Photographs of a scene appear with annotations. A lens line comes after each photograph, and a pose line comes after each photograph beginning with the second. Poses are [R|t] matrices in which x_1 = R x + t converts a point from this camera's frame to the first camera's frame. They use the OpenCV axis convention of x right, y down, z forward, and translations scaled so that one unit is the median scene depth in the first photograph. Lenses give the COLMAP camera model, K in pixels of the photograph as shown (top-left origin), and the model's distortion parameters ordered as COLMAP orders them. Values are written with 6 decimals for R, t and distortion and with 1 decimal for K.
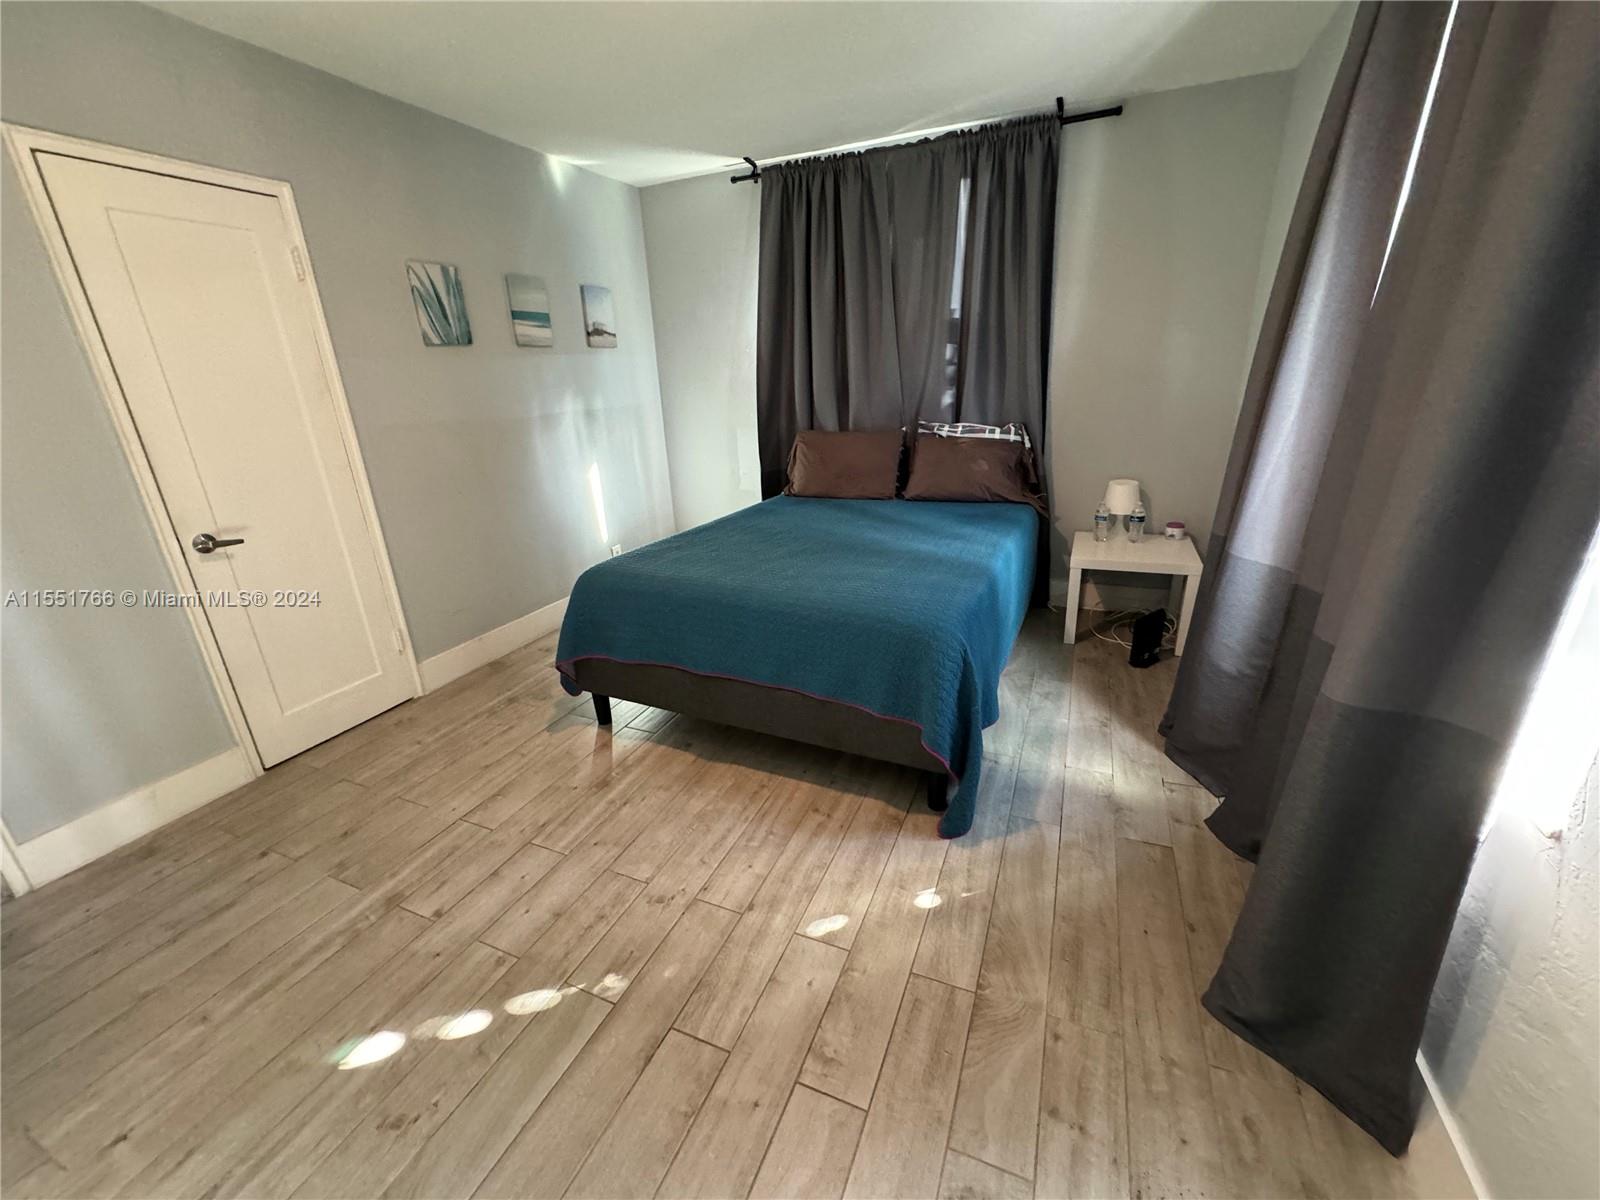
lens RADIAL K [[636.1, 0, 801.1], [0, 636.1, 602.3], [0, 0, 1]] dist [-0.002072, -0.000272]
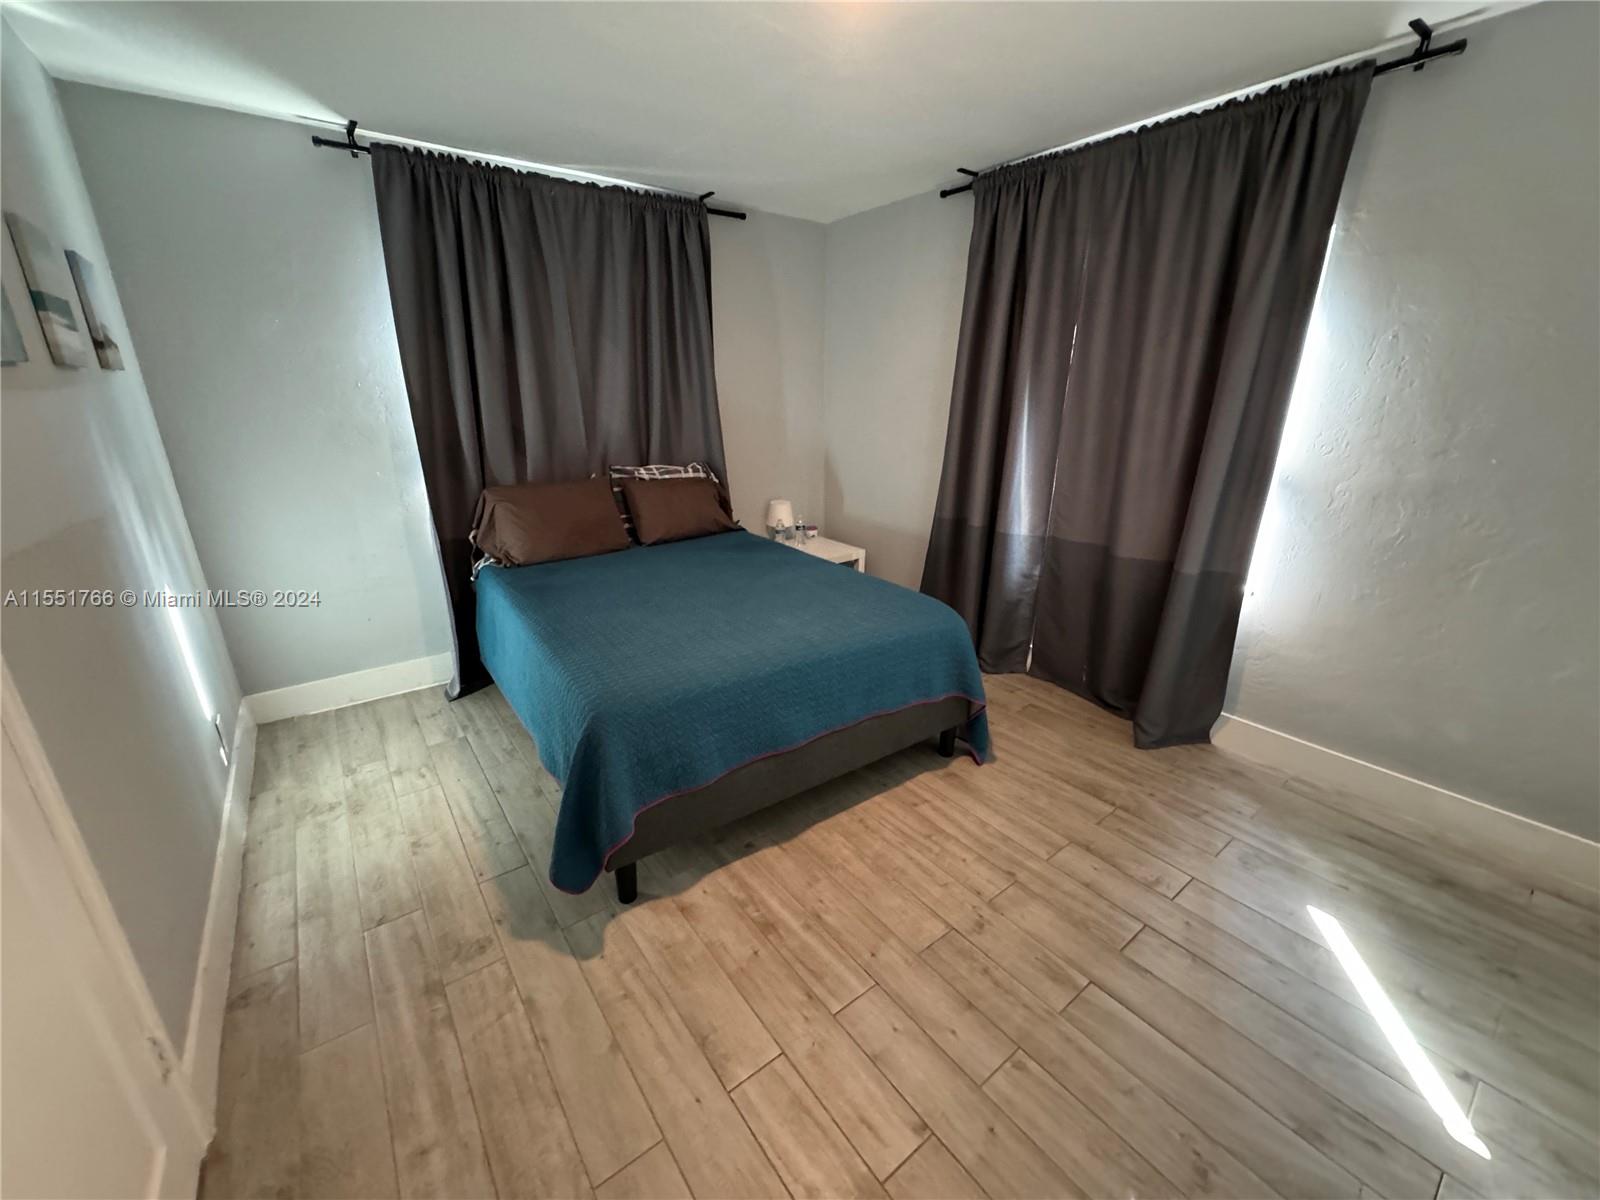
lens RADIAL K [[636.1, 0, 805.0], [0, 636.1, 600.6], [0, 0, 1]] dist [-0.002072, -0.000272]
pose [[0.485545, -0.242134, 0.840010, -0.787613], [0.278944, 0.953561, 0.113630, -0.173106], [-0.828515, 0.179143, 0.530538, 0.411122]]
